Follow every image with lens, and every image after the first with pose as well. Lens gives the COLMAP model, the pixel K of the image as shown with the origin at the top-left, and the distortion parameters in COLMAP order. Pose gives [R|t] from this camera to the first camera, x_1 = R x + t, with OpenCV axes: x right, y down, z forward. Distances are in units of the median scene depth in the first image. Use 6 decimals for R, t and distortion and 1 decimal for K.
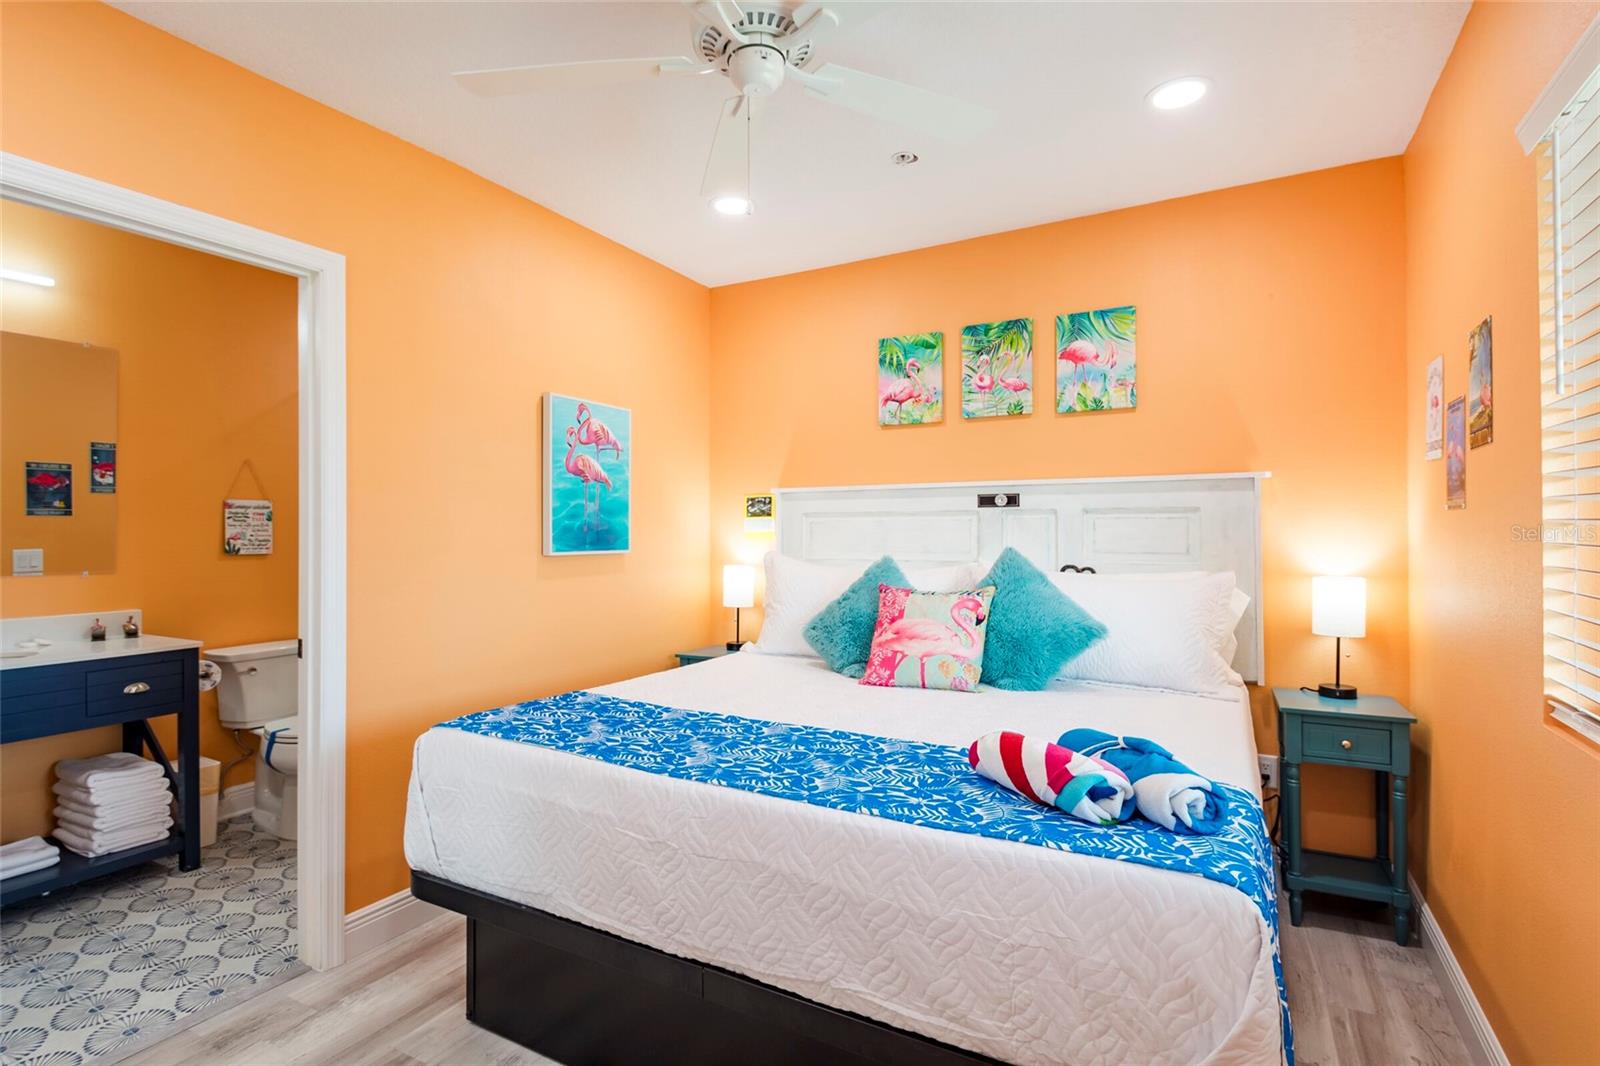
lens RADIAL K [[779.2, 0, 796.4], [0, 779.2, 532.0], [0, 0, 1]] dist [-0.001039, -0.000101]
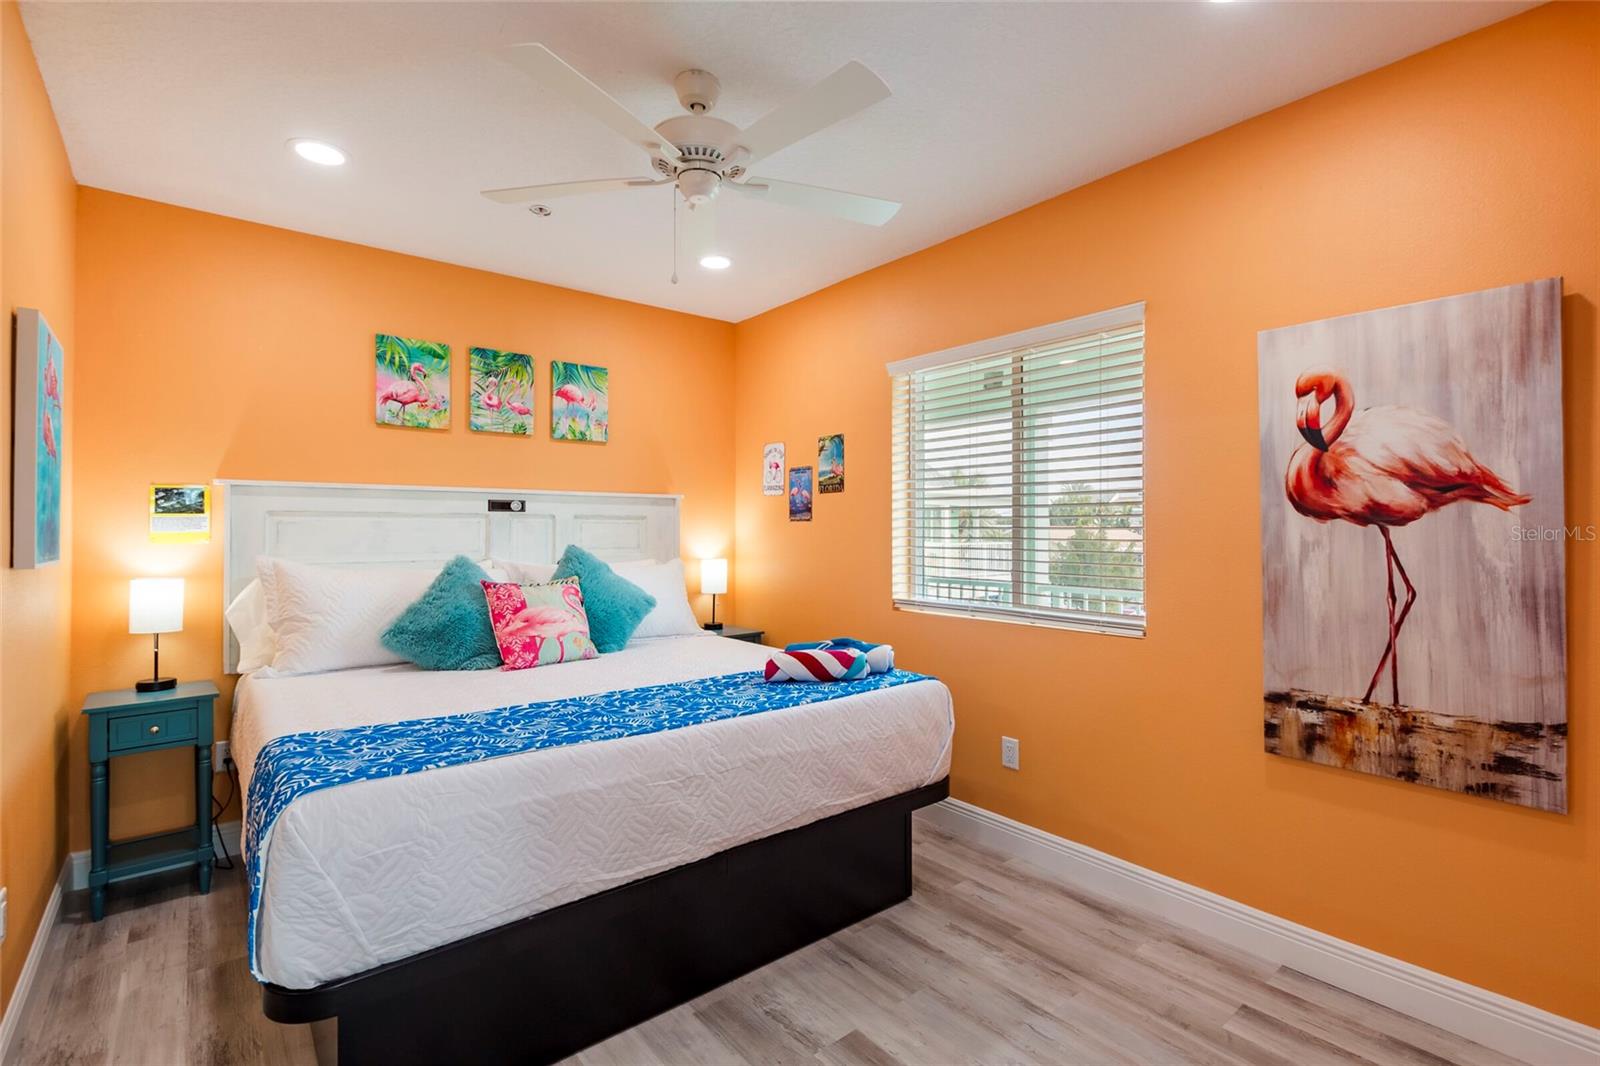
lens RADIAL K [[737.0, 0, 794.3], [0, 737.0, 524.4], [0, 0, 1]] dist [0.004750, 0.000108]
pose [[0.367363, 0.014143, 0.929970, -0.610791], [0.003353, 0.999858, -0.016530, 0.006791], [-0.930072, 0.009191, 0.367263, 0.202750]]
